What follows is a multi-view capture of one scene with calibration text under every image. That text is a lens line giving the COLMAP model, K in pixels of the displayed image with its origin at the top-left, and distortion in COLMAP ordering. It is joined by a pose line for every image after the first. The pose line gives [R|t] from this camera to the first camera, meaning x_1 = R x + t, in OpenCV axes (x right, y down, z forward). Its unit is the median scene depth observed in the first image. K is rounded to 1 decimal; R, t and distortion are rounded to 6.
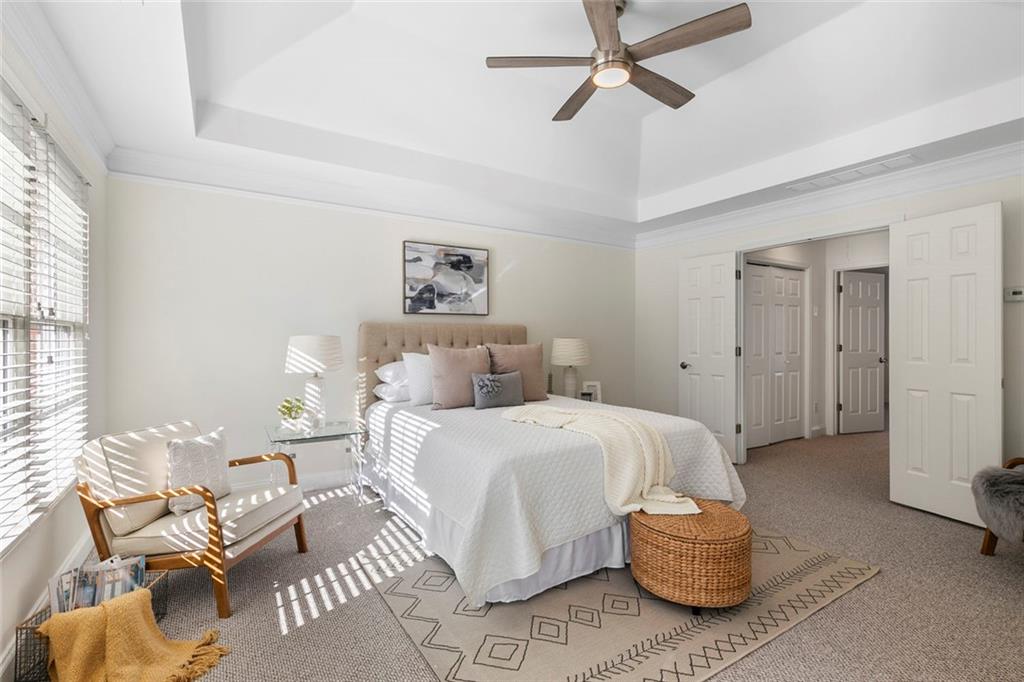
lens RADIAL K [[460.8, 0, 514.3], [0, 460.8, 339.5], [0, 0, 1]] dist [0.001510, 0.000486]
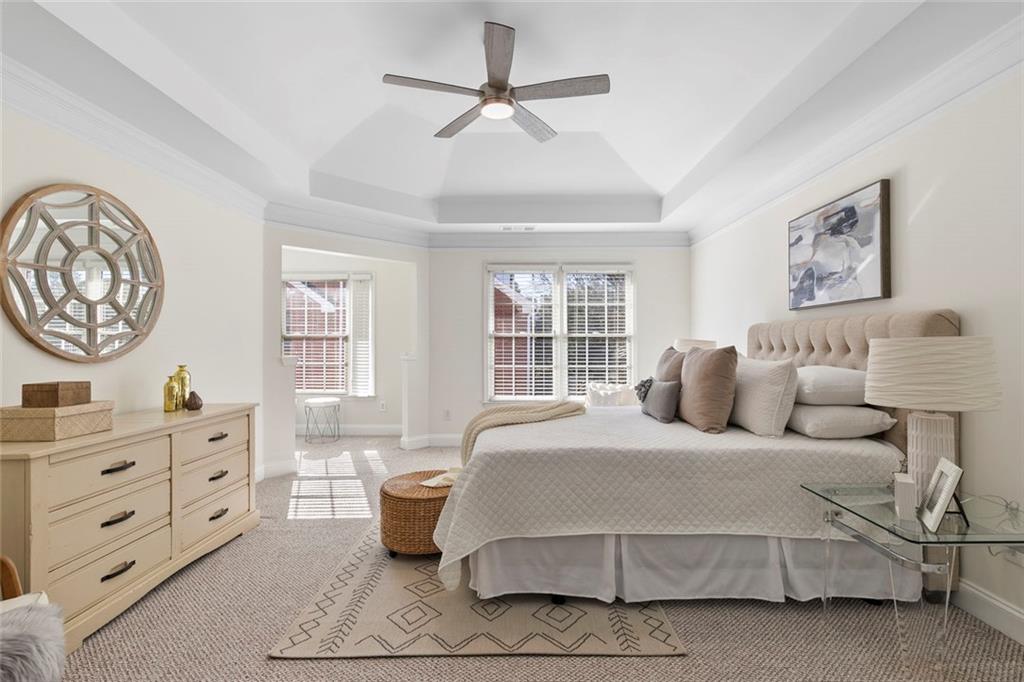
lens RADIAL K [[460.8, 0, 514.3], [0, 460.8, 339.5], [0, 0, 1]] dist [0.001510, 0.000486]
pose [[-0.537766, -0.004466, -0.843082, 0.693853], [0.002503, 0.999973, -0.006894, -0.000274], [0.843090, -0.005818, -0.537741, 0.996124]]
